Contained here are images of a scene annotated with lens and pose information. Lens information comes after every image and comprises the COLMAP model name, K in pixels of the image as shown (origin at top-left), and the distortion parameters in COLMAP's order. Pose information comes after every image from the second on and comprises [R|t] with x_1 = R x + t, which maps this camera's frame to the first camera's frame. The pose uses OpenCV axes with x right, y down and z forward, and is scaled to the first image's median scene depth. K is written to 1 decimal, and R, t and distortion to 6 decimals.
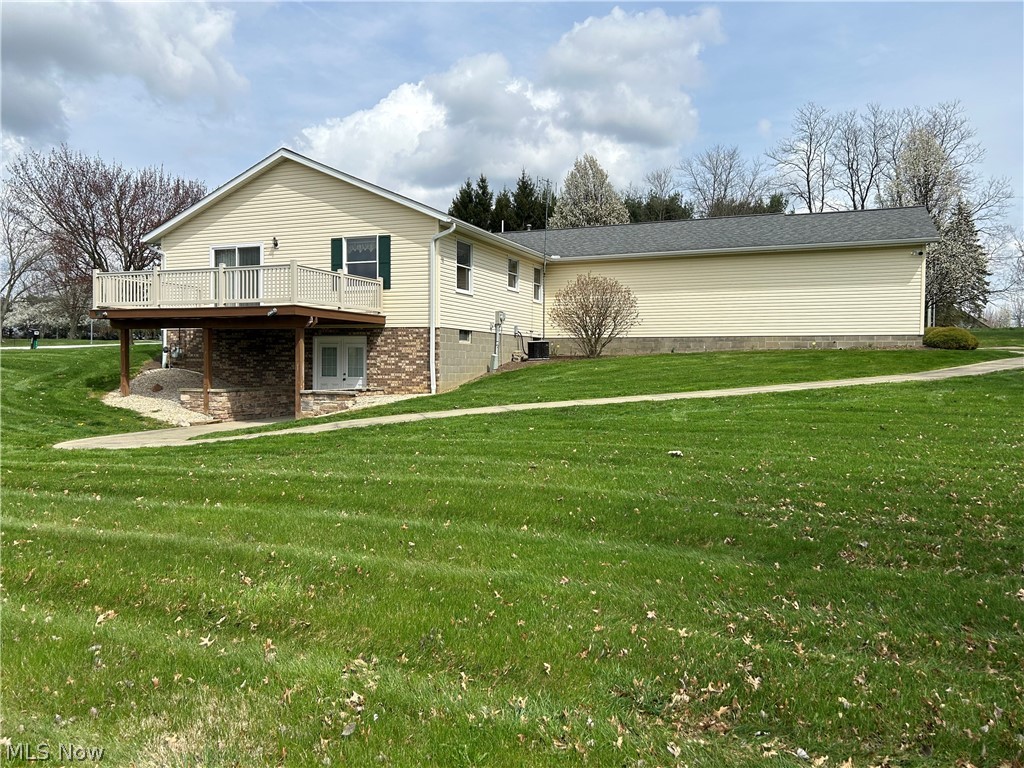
lens RADIAL K [[769.4, 0, 510.8], [0, 769.4, 380.5], [0, 0, 1]] dist [0.062688, -0.059700]
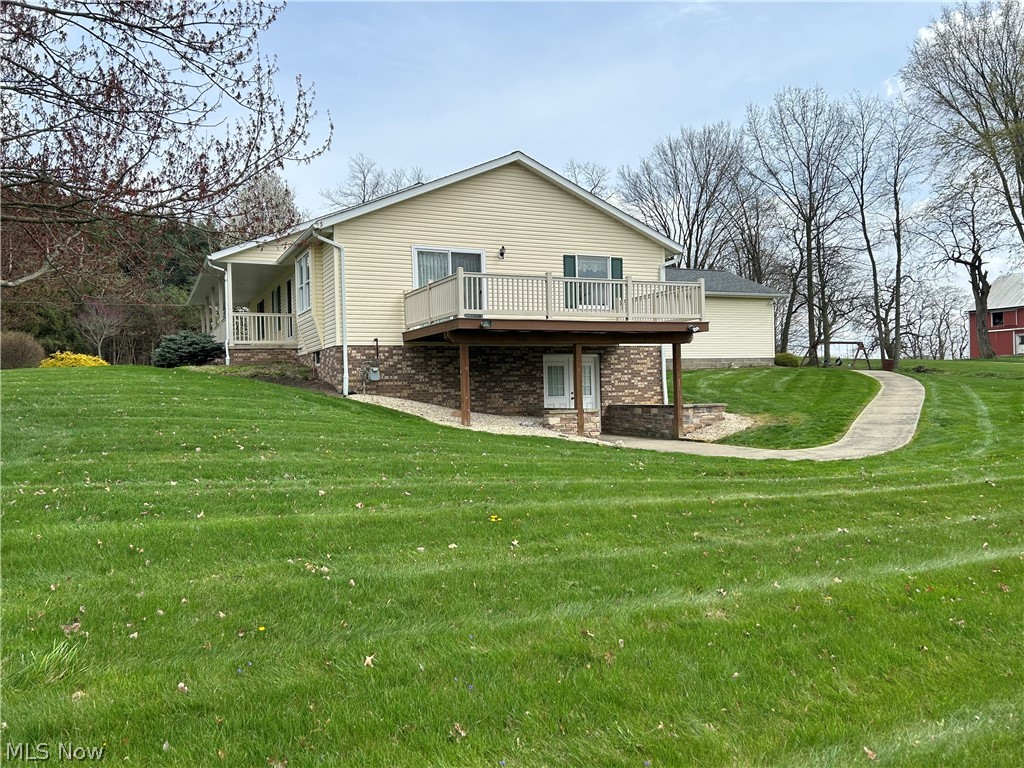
lens RADIAL K [[769.4, 0, 514.1], [0, 769.4, 387.3], [0, 0, 1]] dist [0.062688, -0.059700]
pose [[0.657285, -0.022248, 0.753314, -0.990485], [0.048483, 0.998742, -0.012806, -0.006652], [-0.752081, 0.044940, 0.657537, 0.409283]]
